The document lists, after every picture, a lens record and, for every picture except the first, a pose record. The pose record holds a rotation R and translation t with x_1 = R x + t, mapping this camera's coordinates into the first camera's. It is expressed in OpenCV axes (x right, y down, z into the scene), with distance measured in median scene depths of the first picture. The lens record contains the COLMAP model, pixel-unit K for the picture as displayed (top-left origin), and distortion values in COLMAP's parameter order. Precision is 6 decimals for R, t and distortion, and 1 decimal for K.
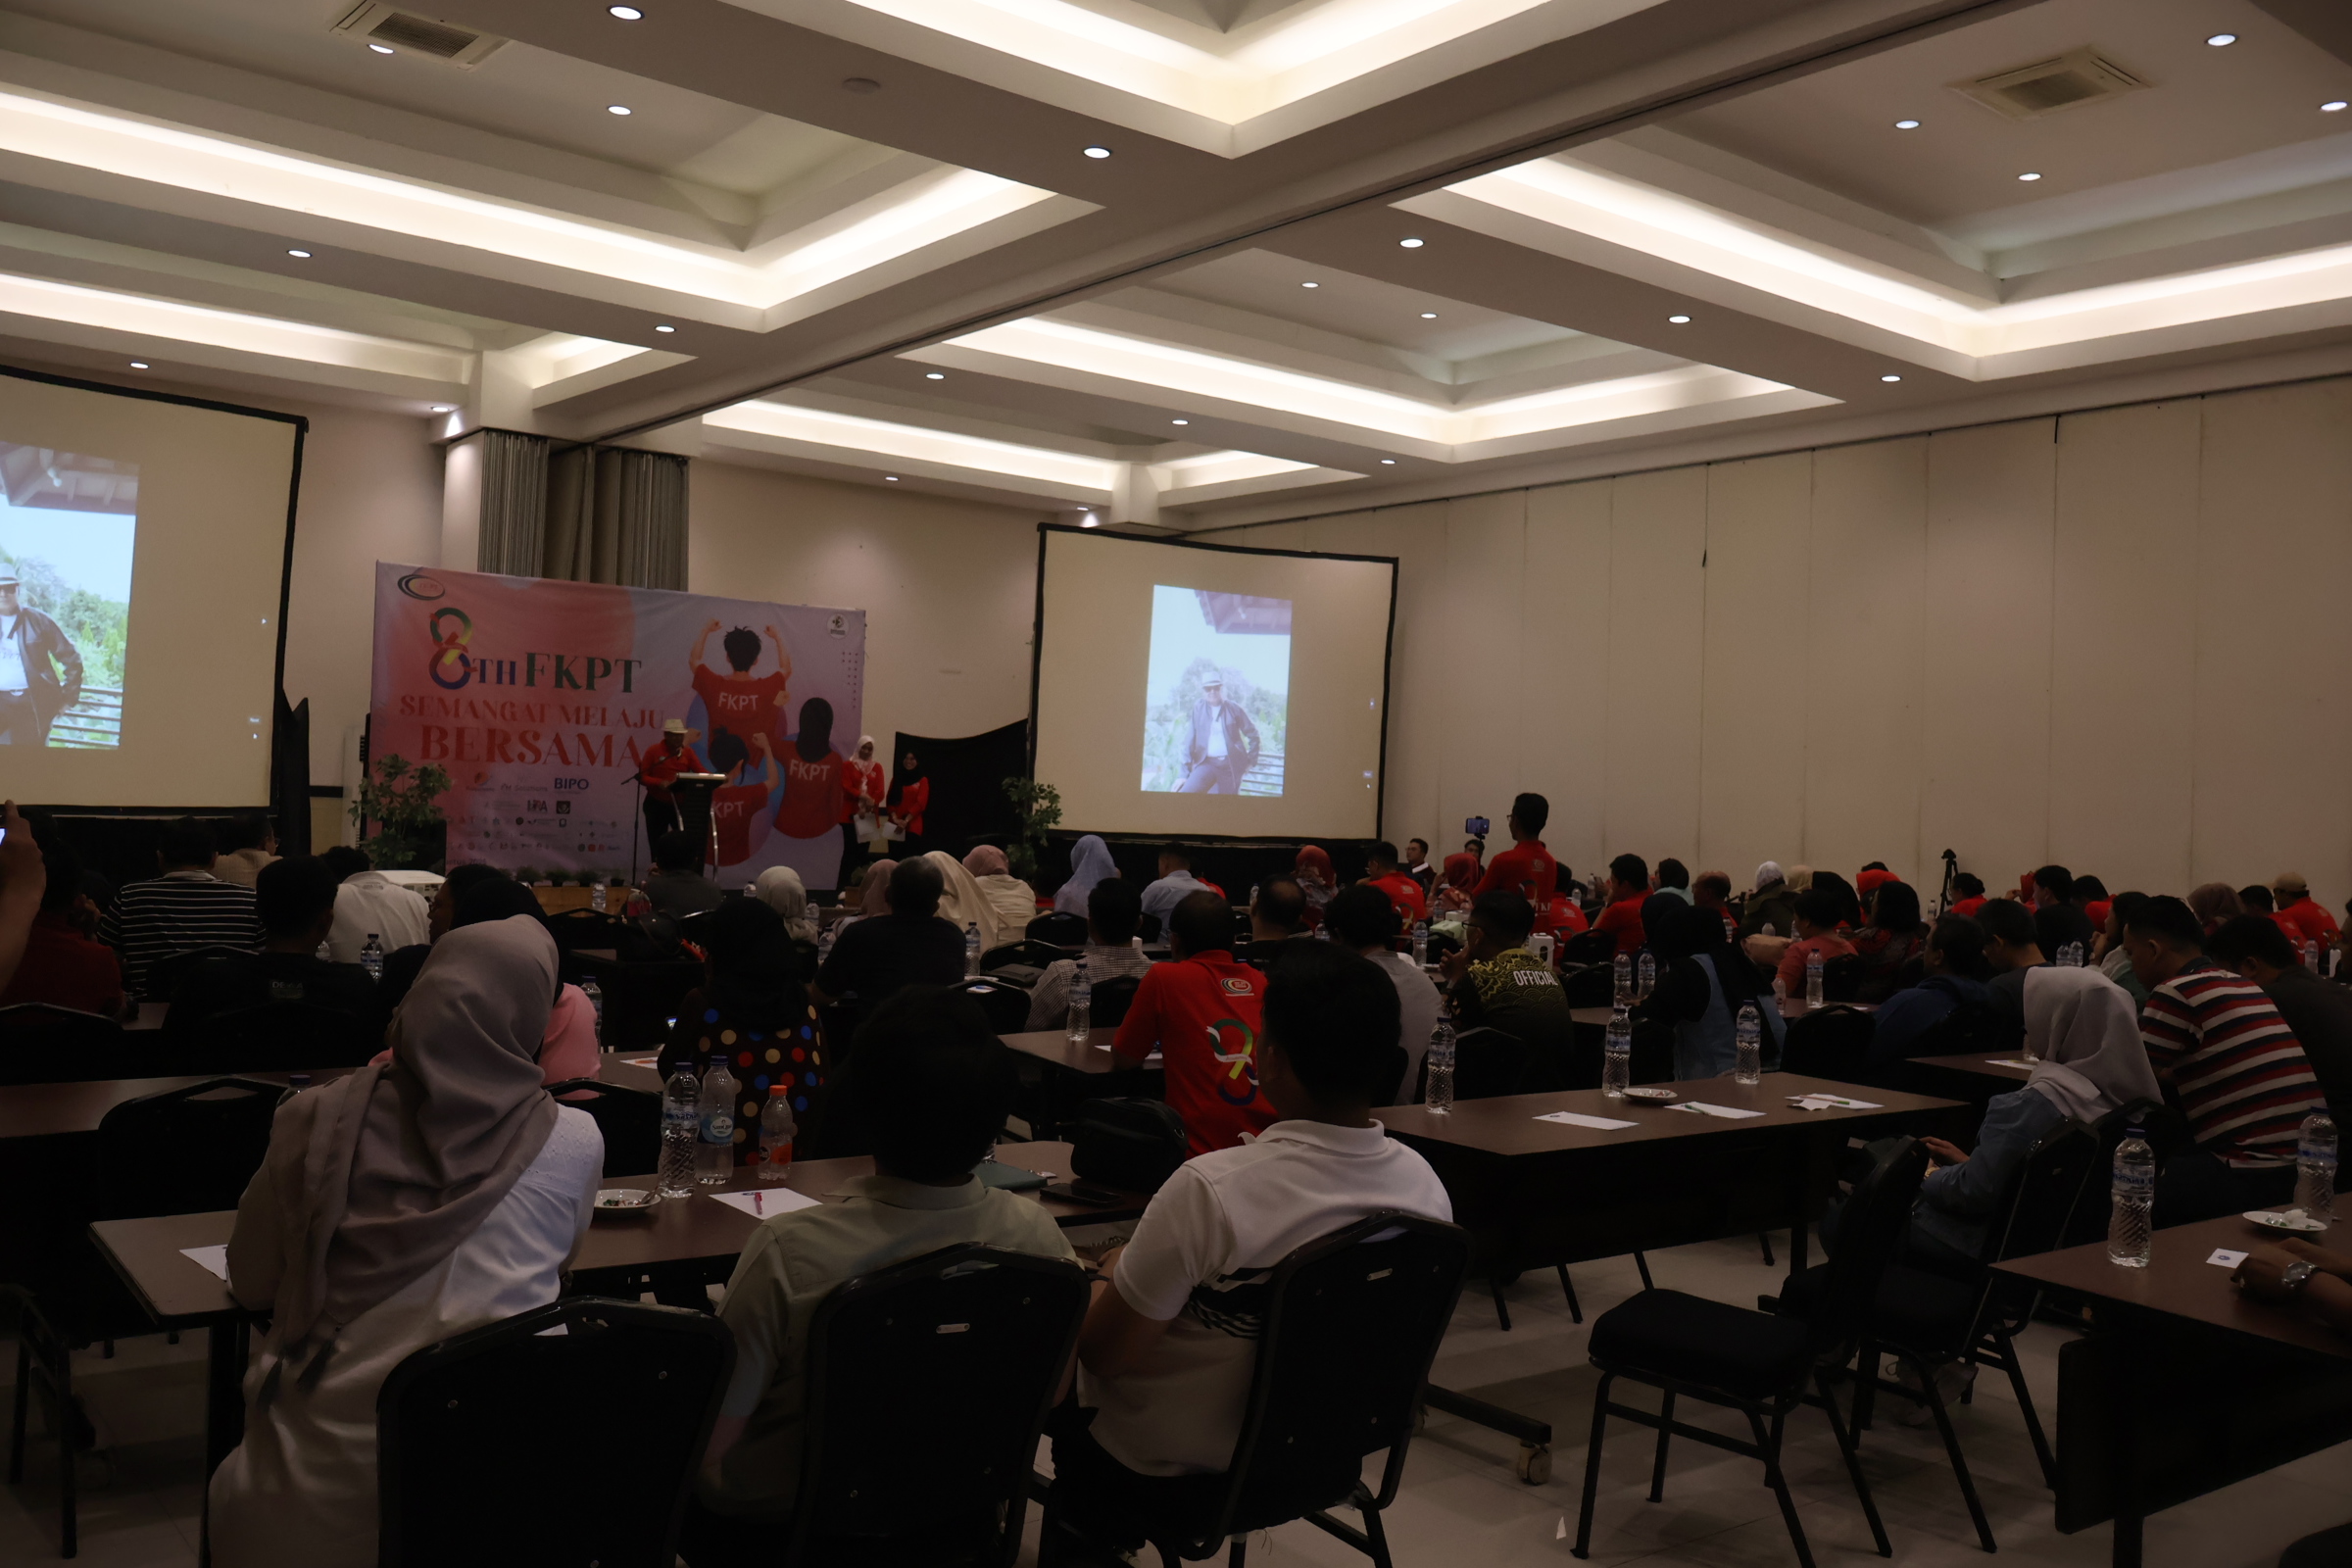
lens RADIAL K [[1939.2, 0, 1168.6], [0, 1939.2, 759.1], [0, 0, 1]] dist [-0.022642, 0.020686]
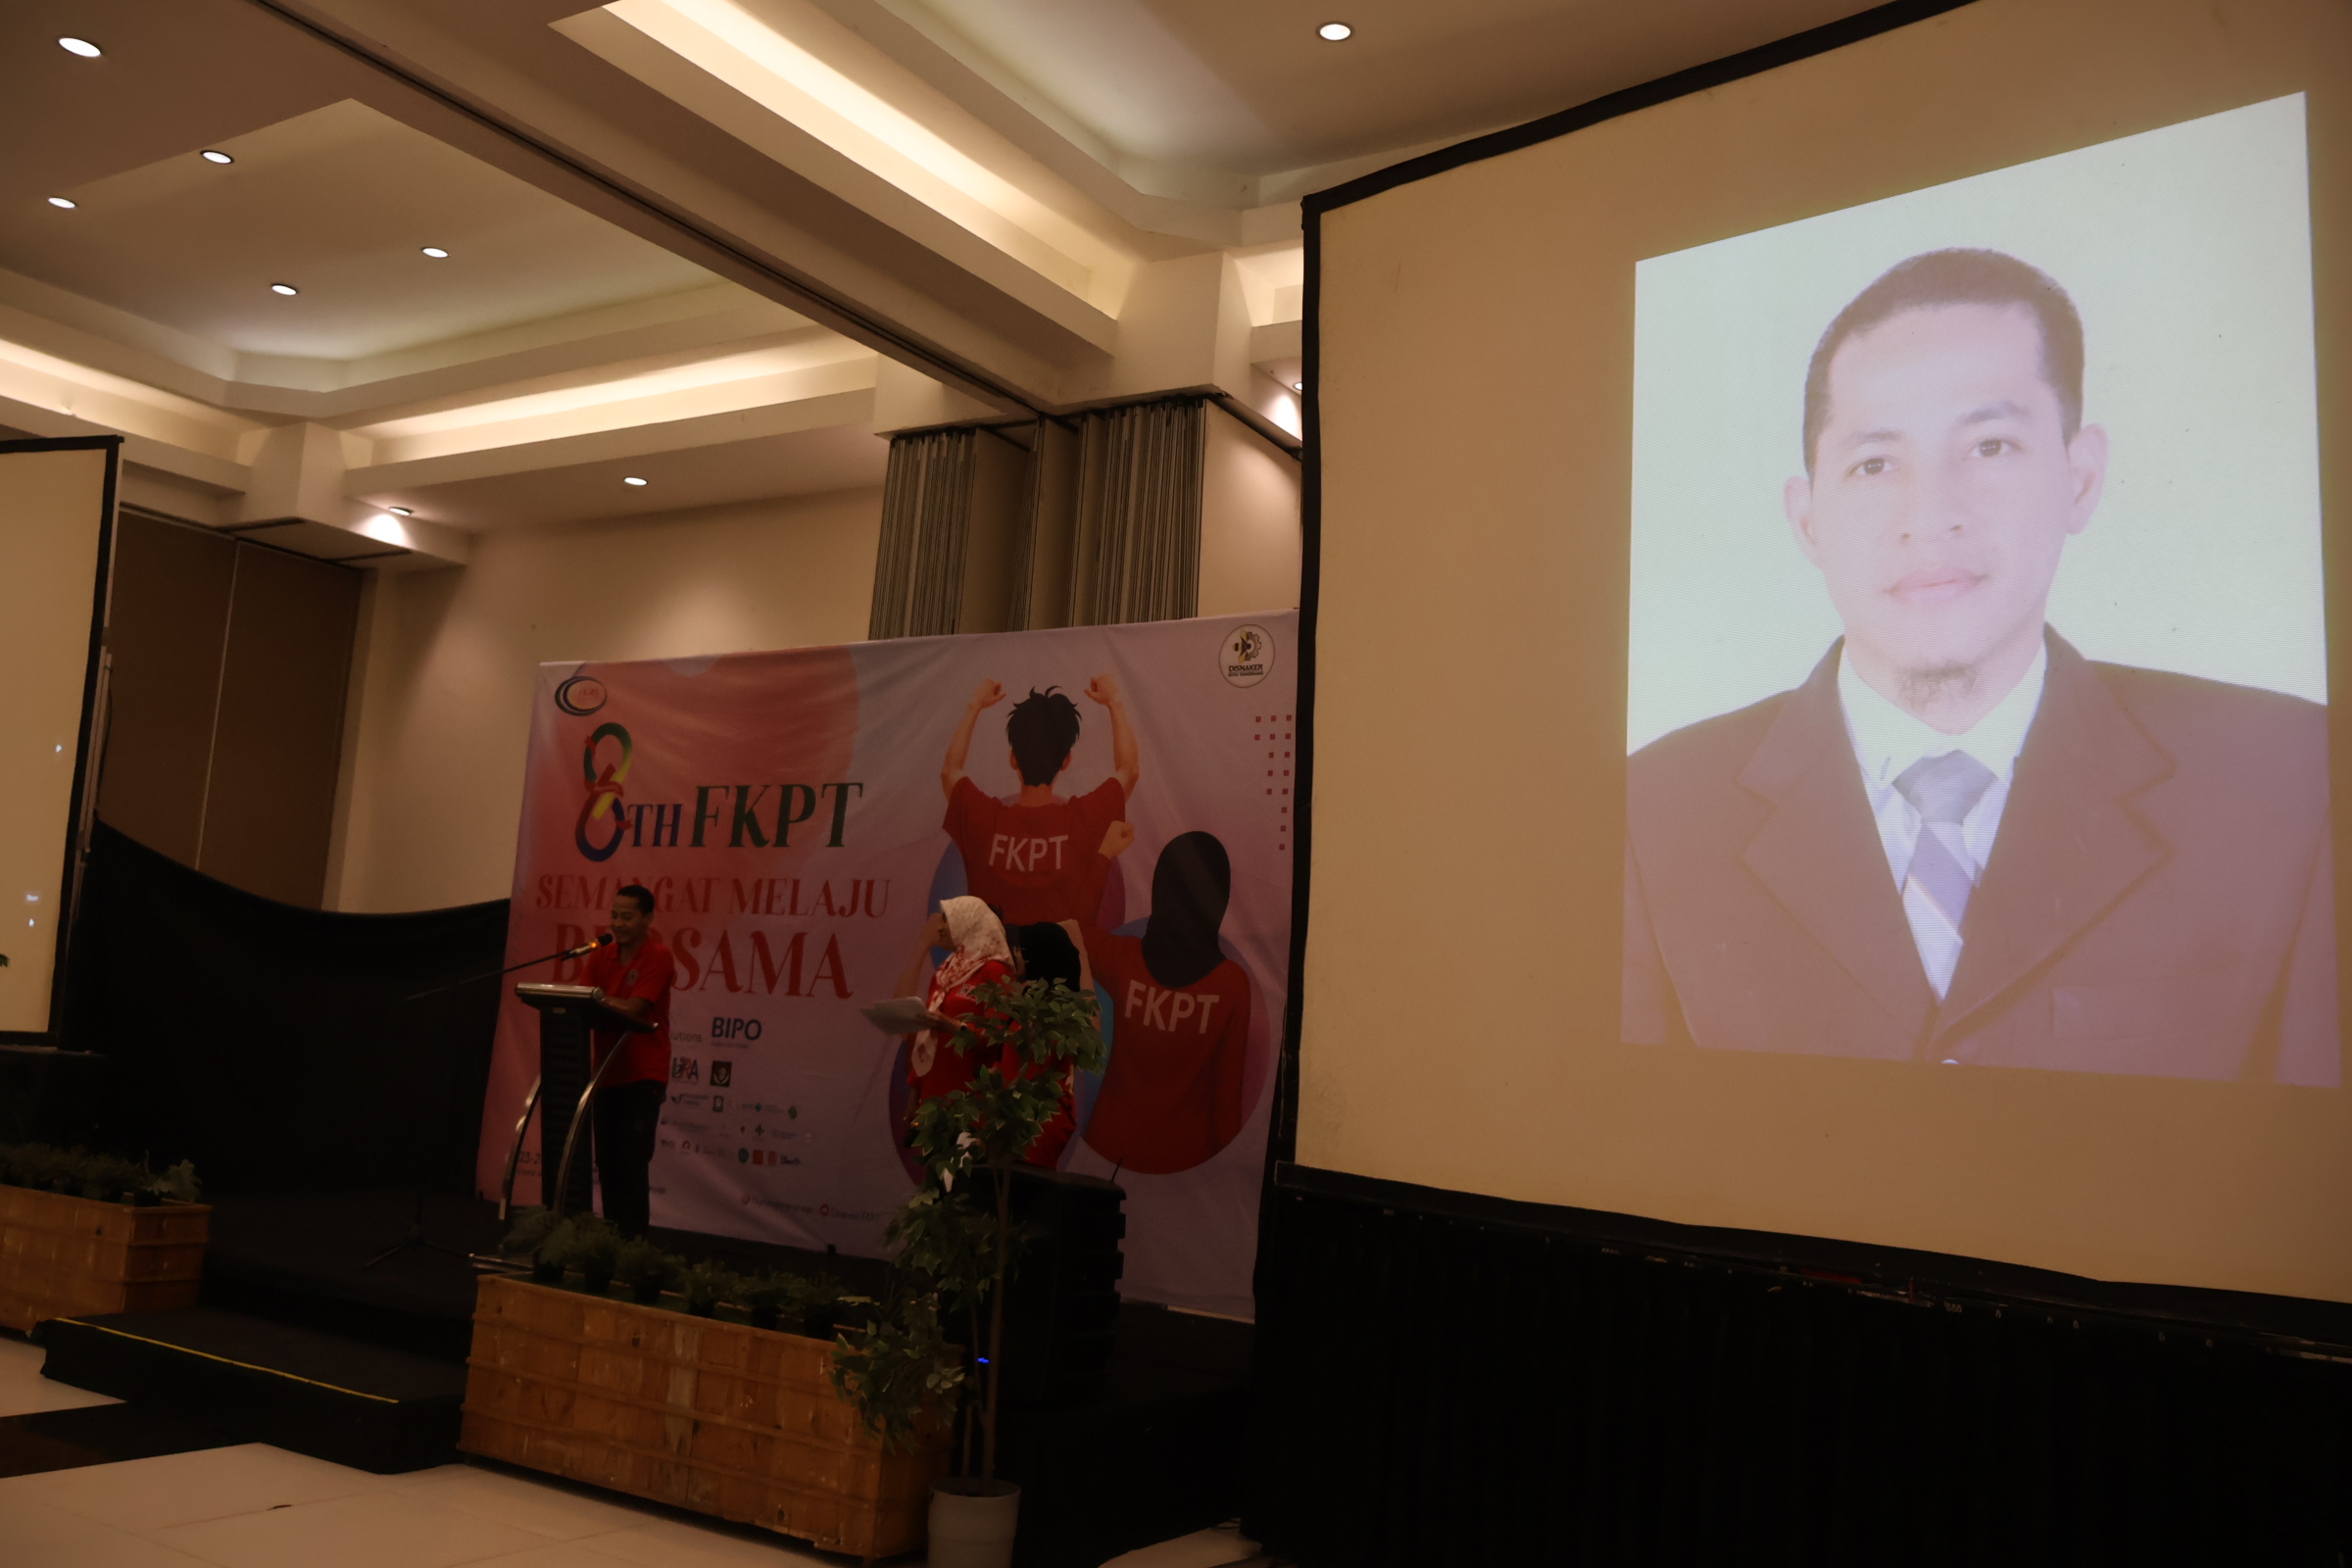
lens RADIAL K [[1939.2, 0, 1182.0], [0, 1939.2, 790.0], [0, 0, 1]] dist [-0.022642, 0.020686]
pose [[0.352176, -0.135279, -0.926106, 0.217957], [-0.032451, 0.987139, -0.156535, 0.026432], [0.935371, 0.085181, 0.343256, 0.908180]]
